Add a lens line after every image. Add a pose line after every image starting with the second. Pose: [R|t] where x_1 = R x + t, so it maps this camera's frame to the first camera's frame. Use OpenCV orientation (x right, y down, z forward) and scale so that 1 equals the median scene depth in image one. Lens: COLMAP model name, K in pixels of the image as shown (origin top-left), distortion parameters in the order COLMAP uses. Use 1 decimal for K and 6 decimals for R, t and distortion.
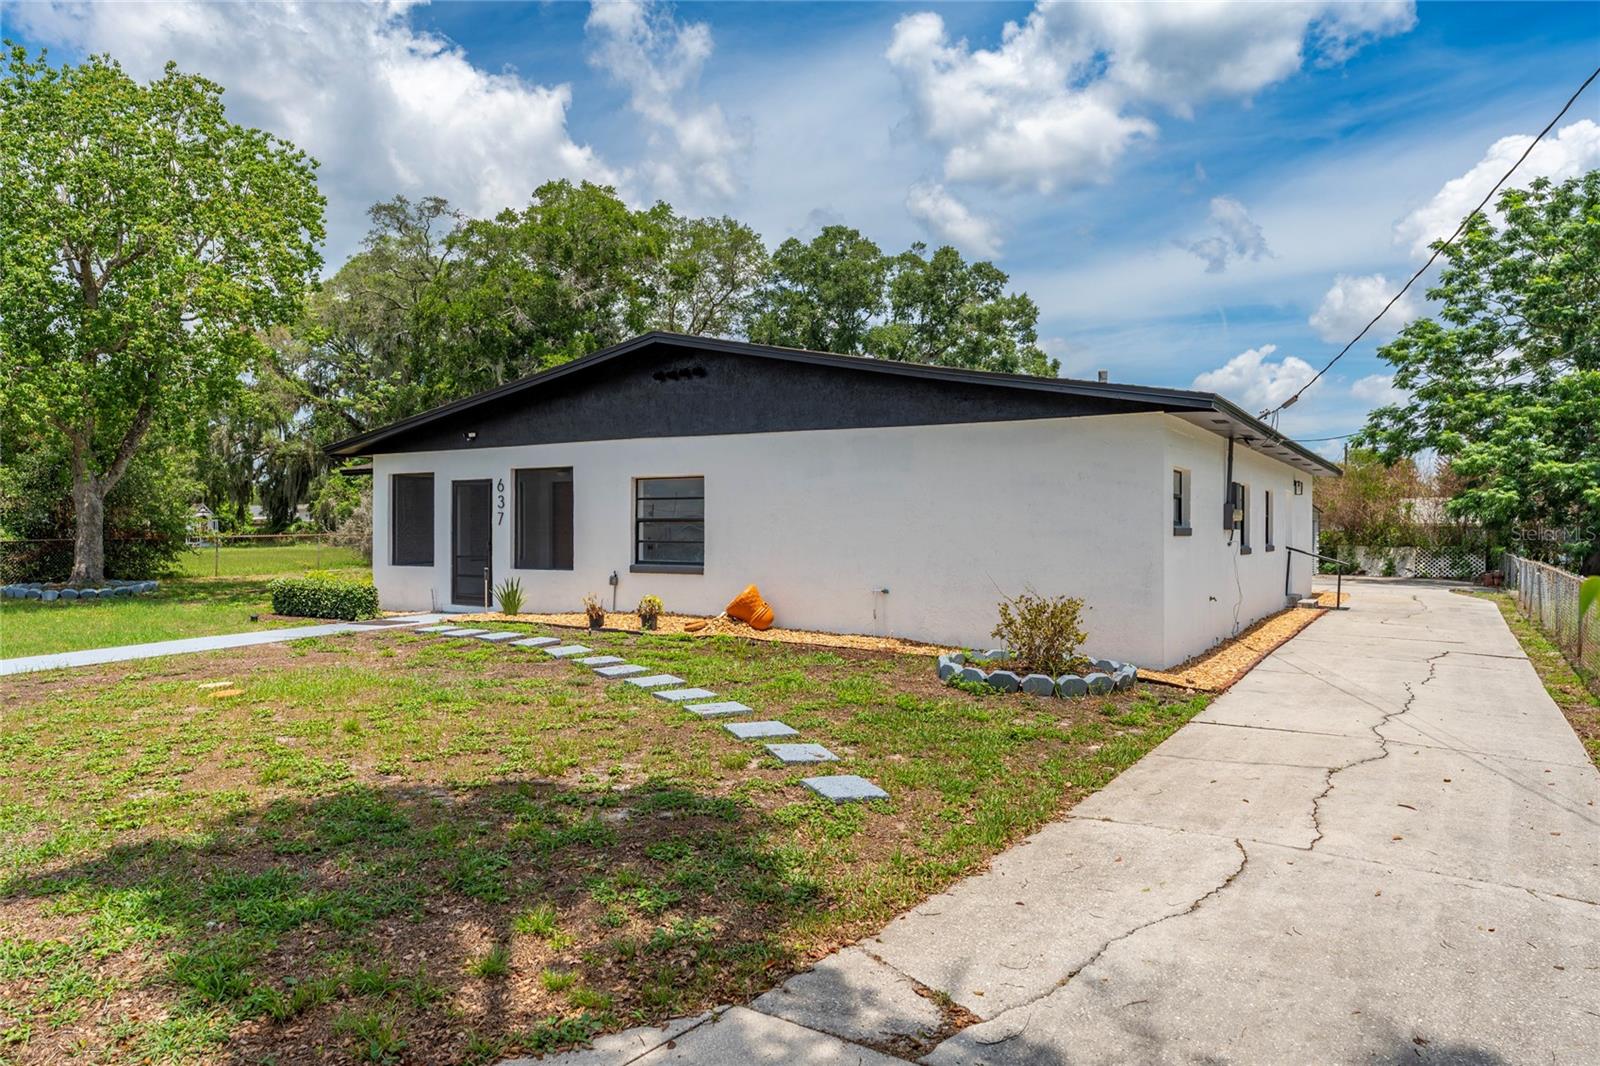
lens RADIAL K [[1047.4, 0, 800.0], [0, 1047.4, 533.0], [0, 0, 1]] dist [0.031675, -0.000073]
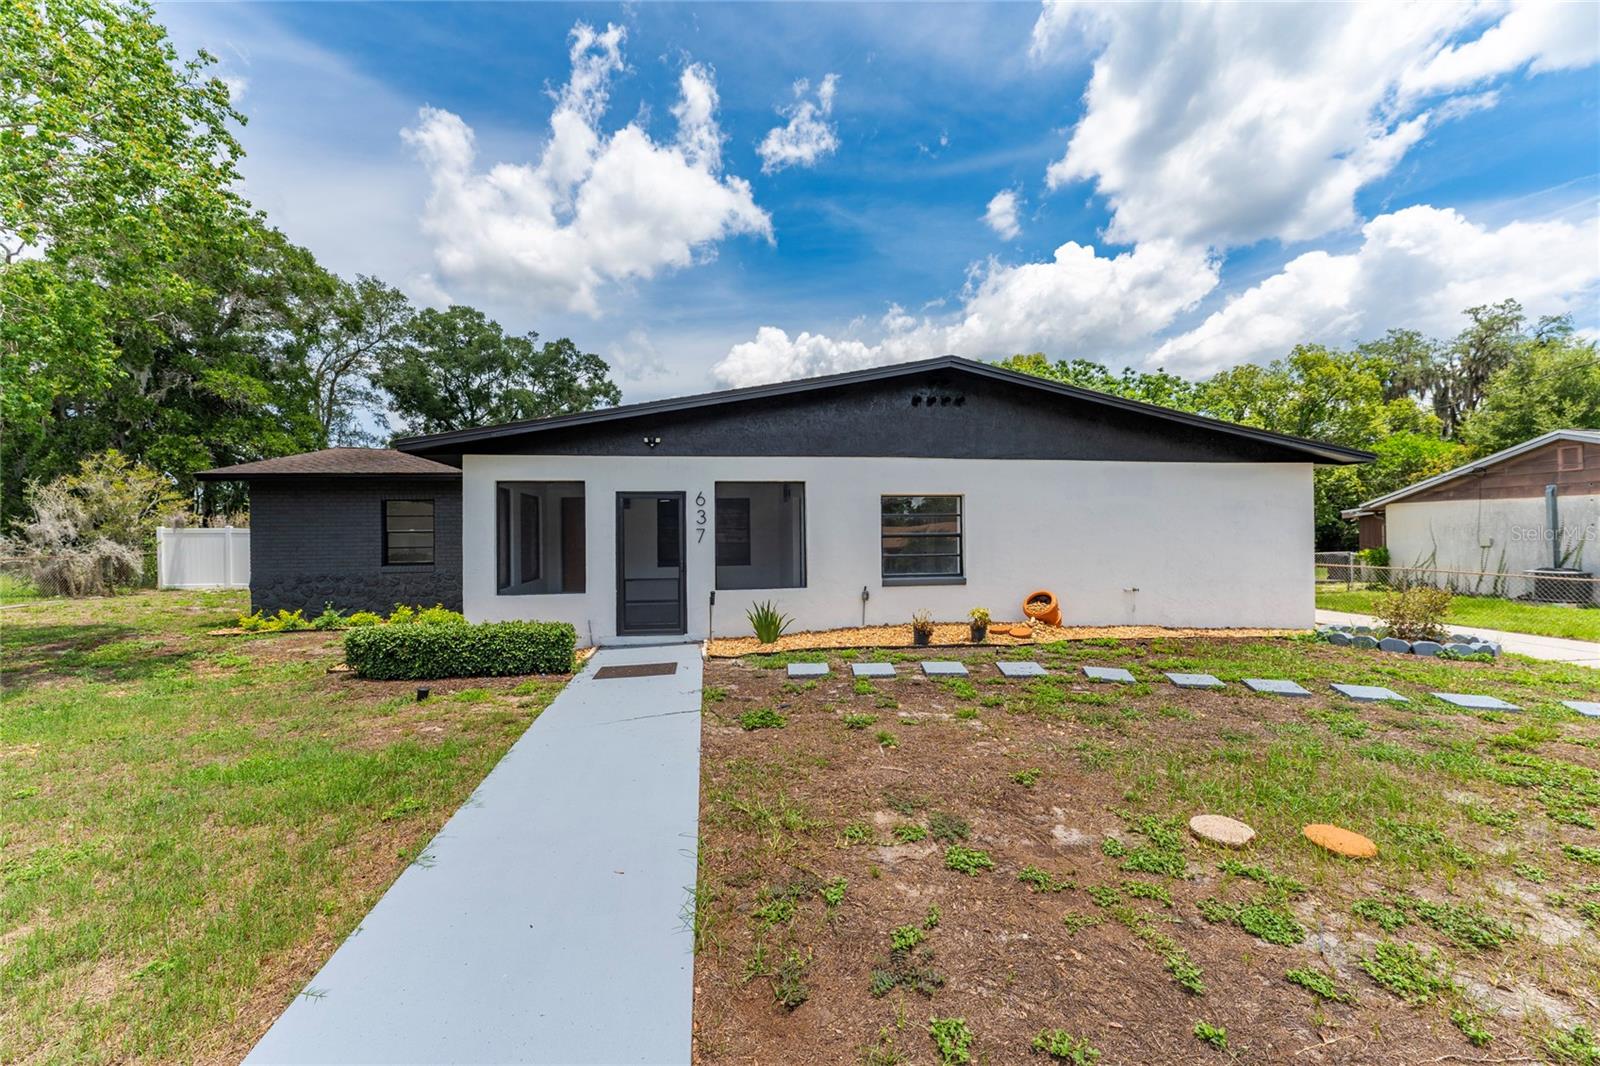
lens RADIAL K [[639.1, 0, 798.9], [0, 639.1, 538.7], [0, 0, 1]] dist [-0.000982, 0.002907]
pose [[0.764550, -0.010588, 0.644477, -0.578476], [0.014026, 0.999902, -0.000212, -0.010013], [-0.644411, 0.009202, 0.764624, 0.526554]]
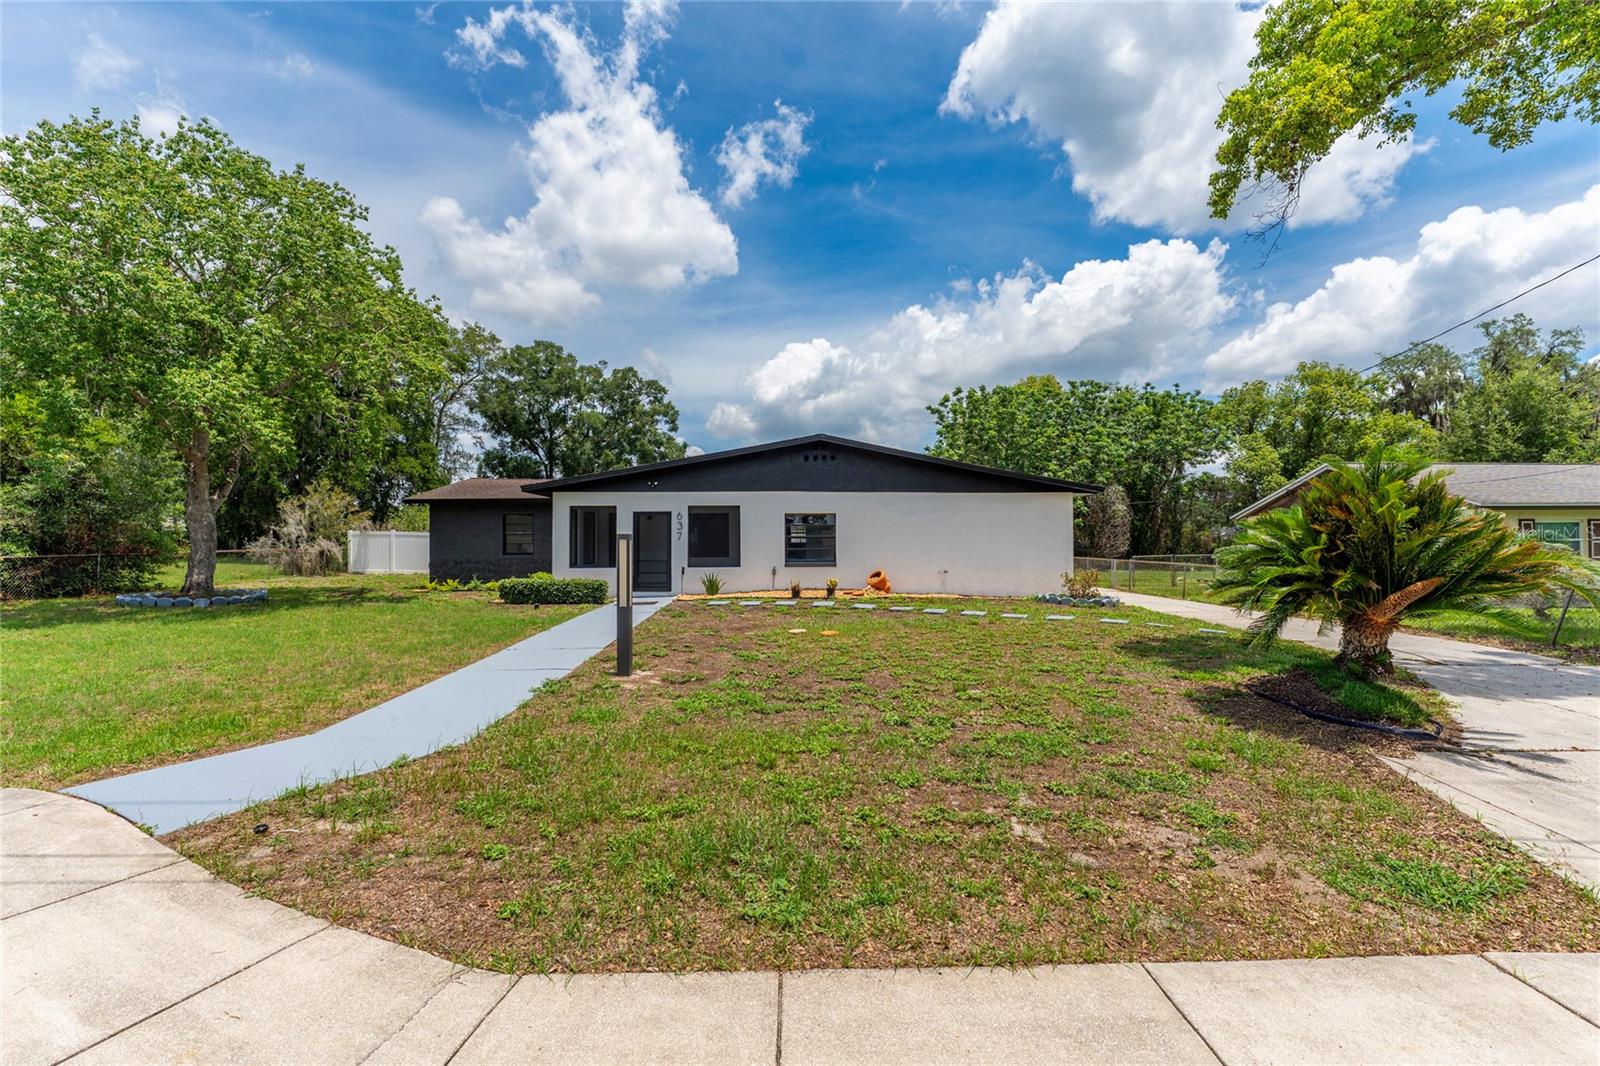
lens RADIAL K [[679.6, 0, 800.0], [0, 679.6, 533.0], [0, 0, 1]] dist [0.007981, 0.000104]
pose [[0.833829, 0.006604, 0.551983, -0.710462], [0.006415, 0.999745, -0.021652, 0.004924], [-0.551985, 0.021595, 0.833574, 0.028273]]
